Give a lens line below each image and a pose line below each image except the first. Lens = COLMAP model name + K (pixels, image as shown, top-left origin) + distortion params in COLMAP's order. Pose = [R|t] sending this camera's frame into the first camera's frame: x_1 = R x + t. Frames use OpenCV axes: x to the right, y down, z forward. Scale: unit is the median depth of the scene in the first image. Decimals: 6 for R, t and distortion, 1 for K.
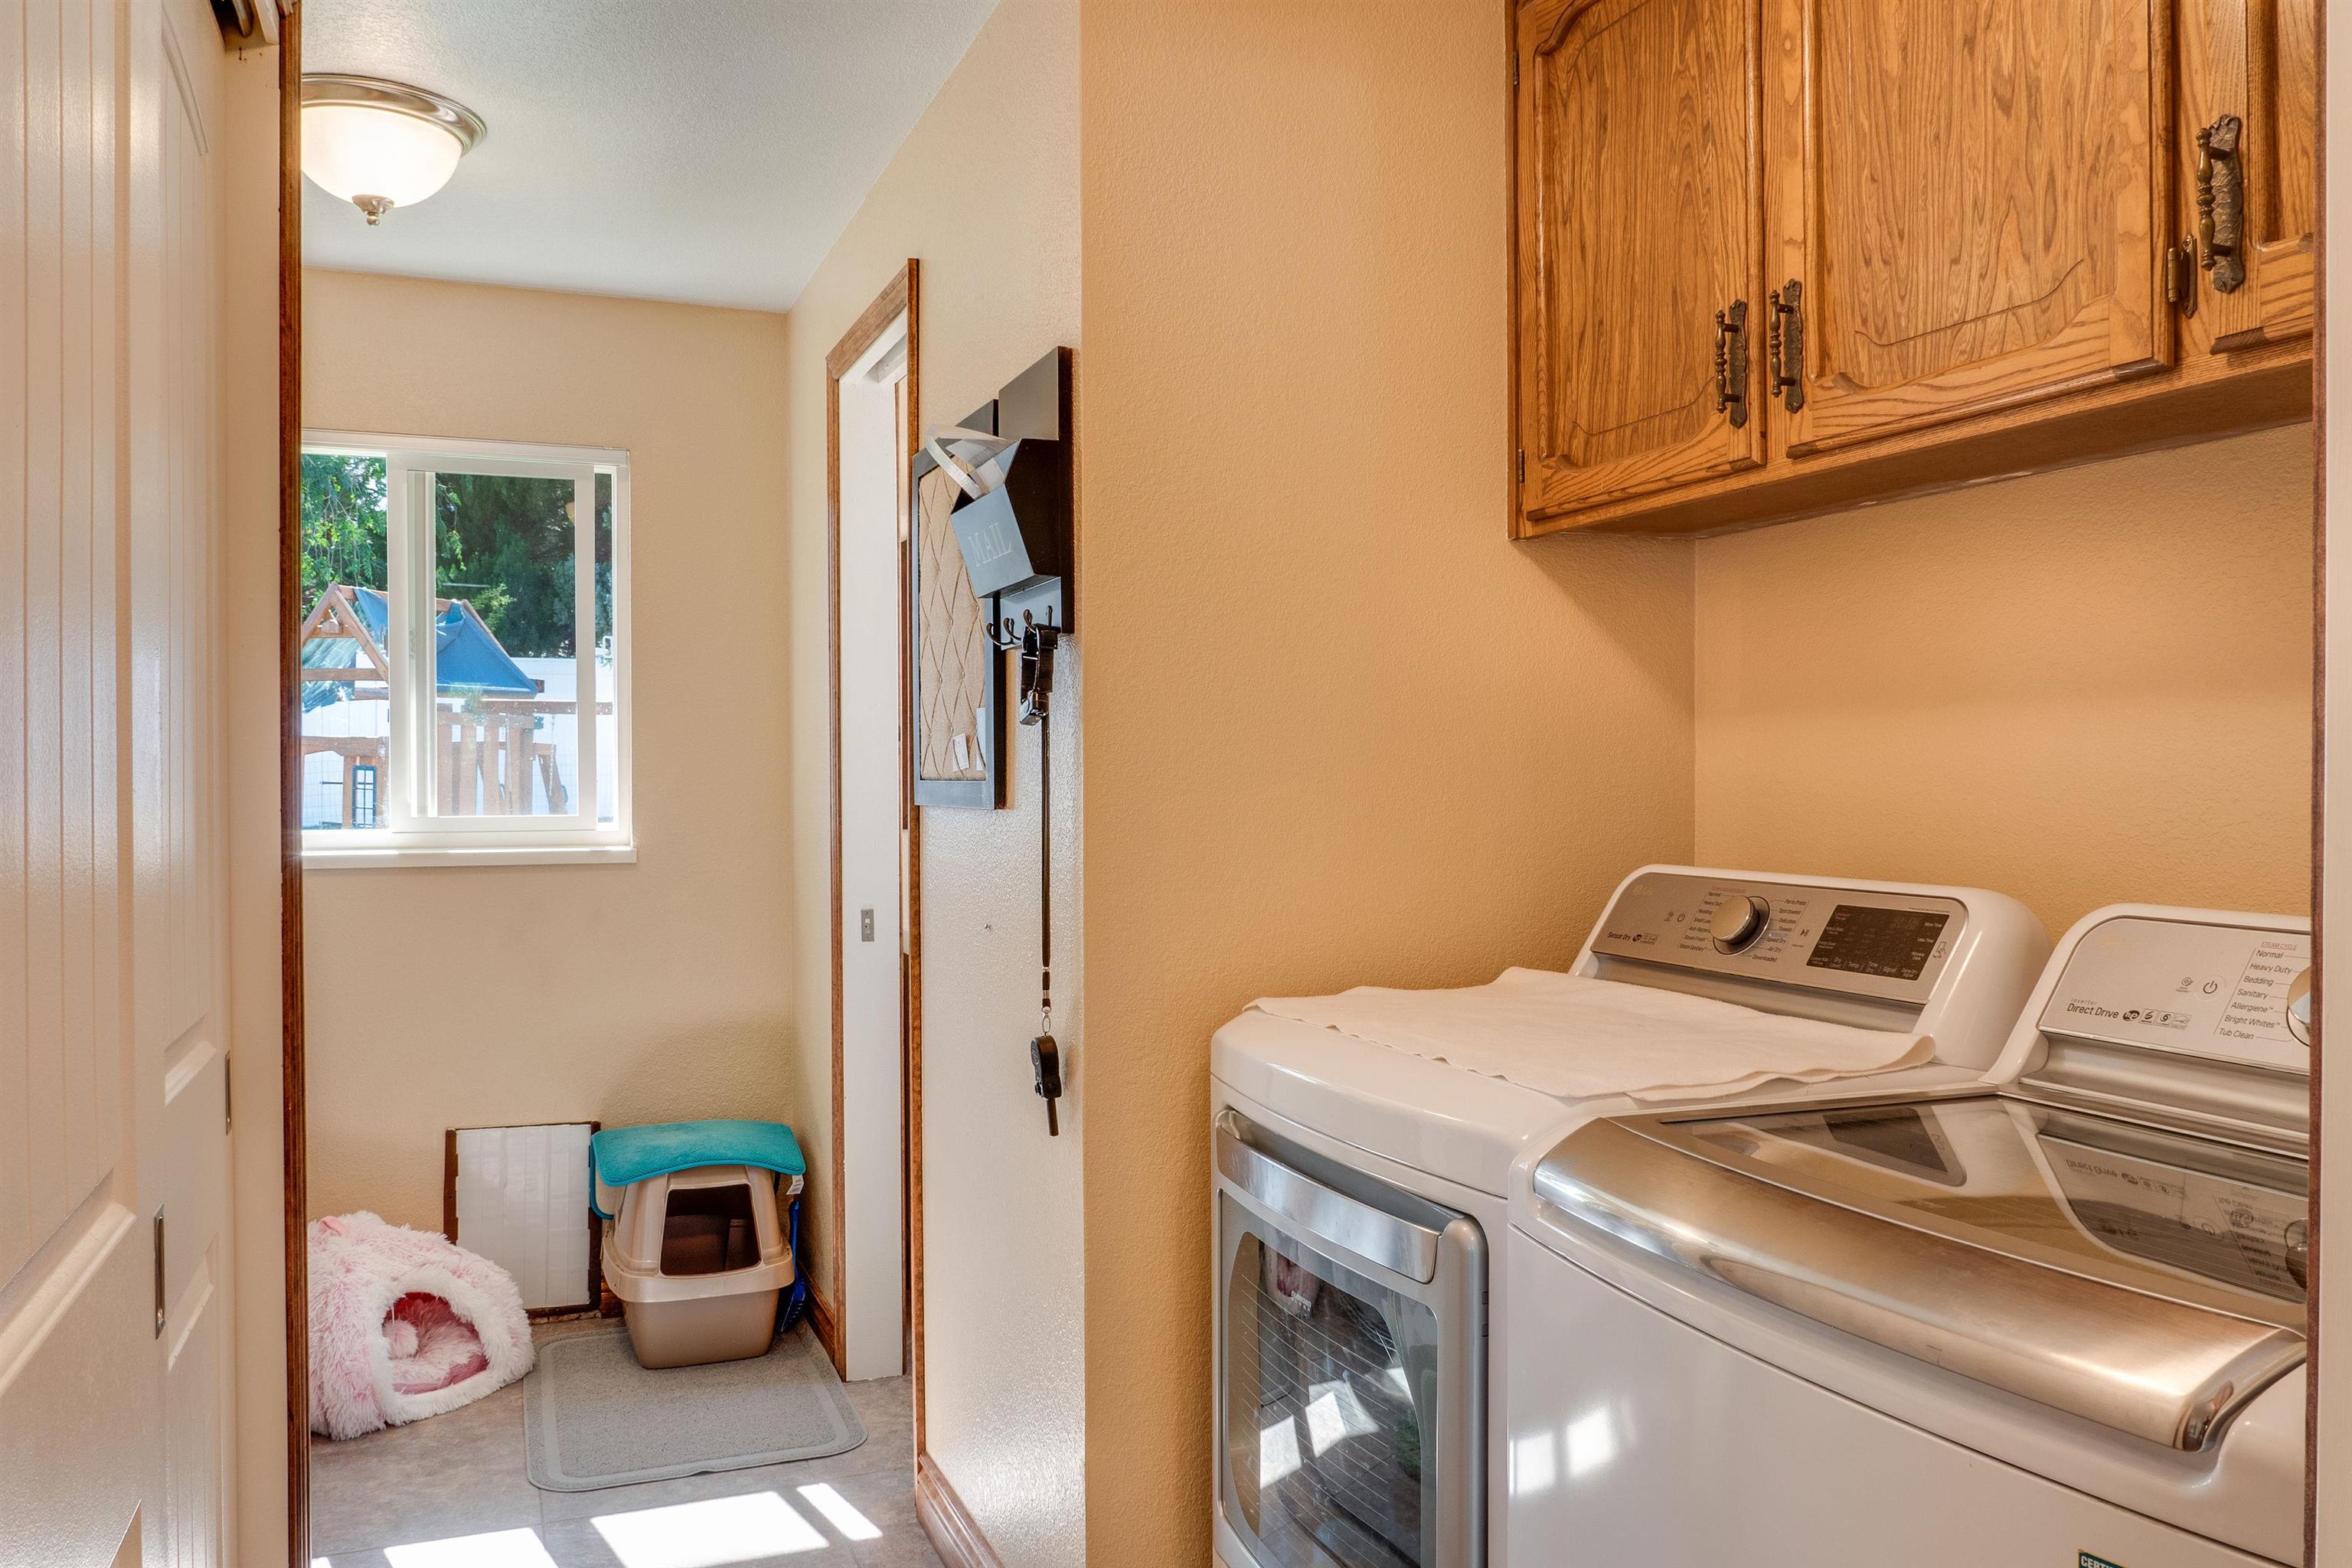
lens RADIAL K [[1748.5, 0, 1161.6], [0, 1748.5, 780.2], [0, 0, 1]] dist [-0.004816, 0.003382]
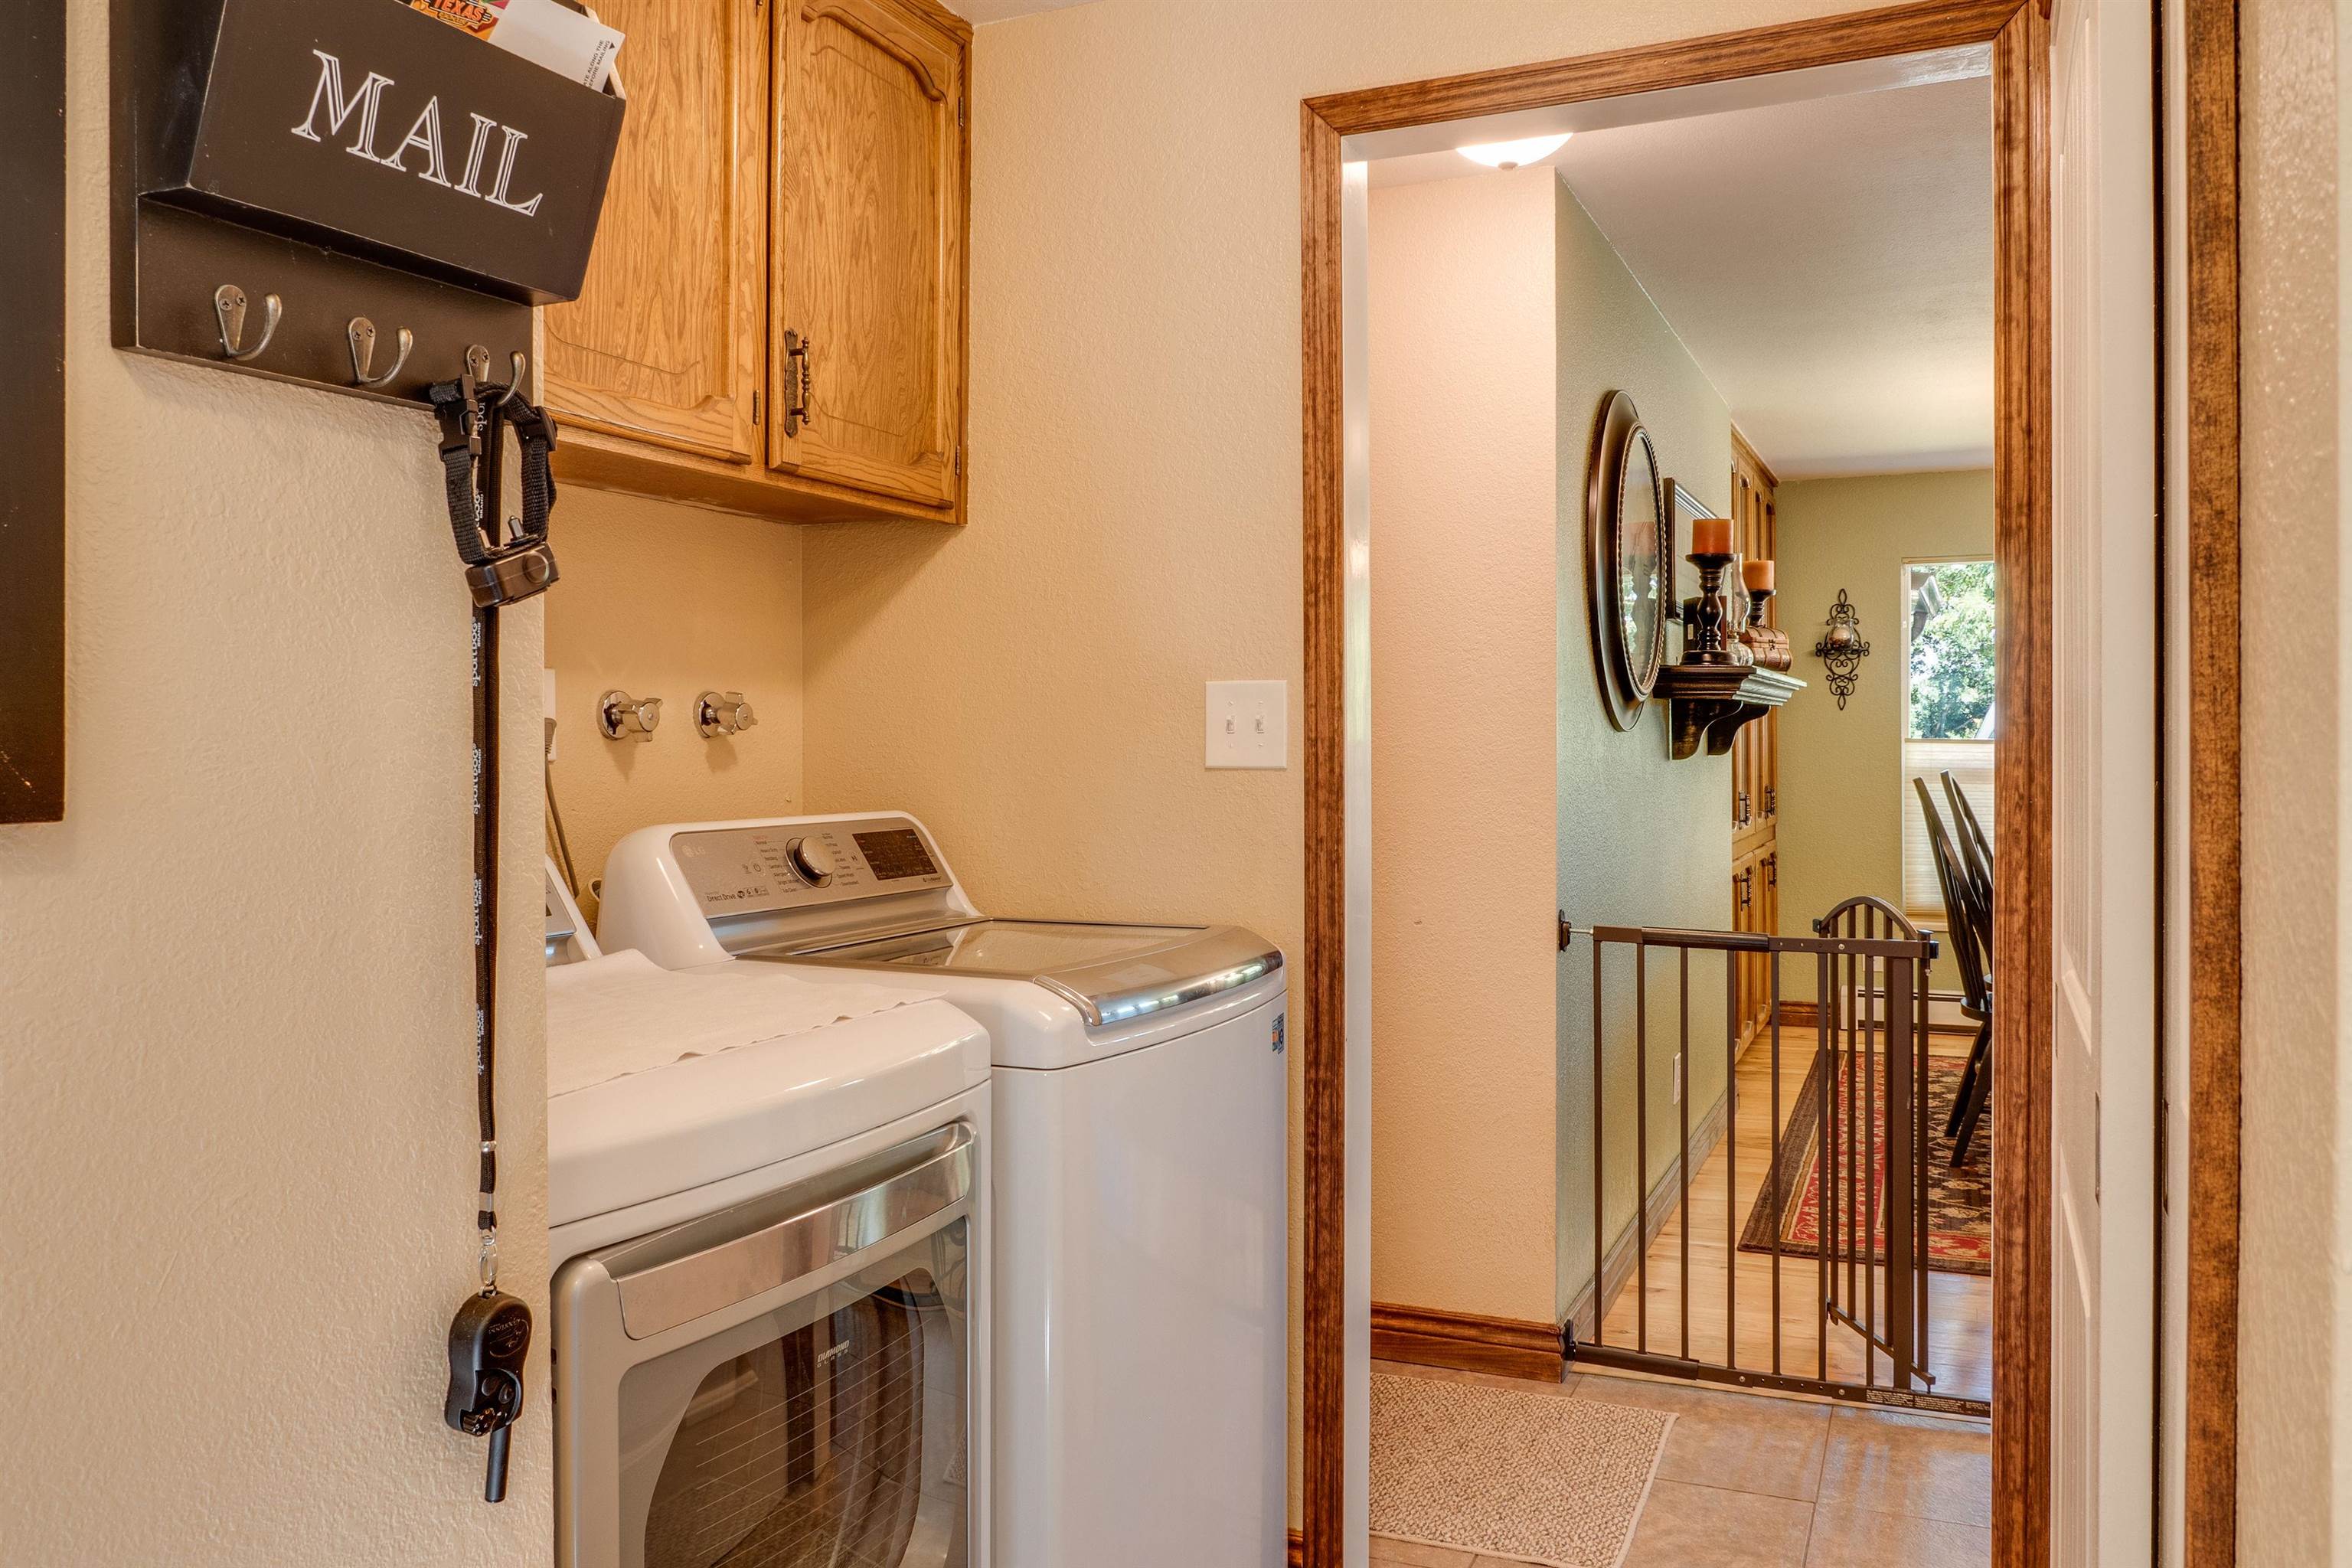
lens RADIAL K [[1748.5, 0, 1161.6], [0, 1748.5, 780.2], [0, 0, 1]] dist [-0.004816, 0.003382]
pose [[-0.697190, -0.006429, 0.716857, -0.699851], [0.013231, 0.999674, 0.021833, 0.010053], [-0.716764, 0.024707, -0.696878, 1.641235]]
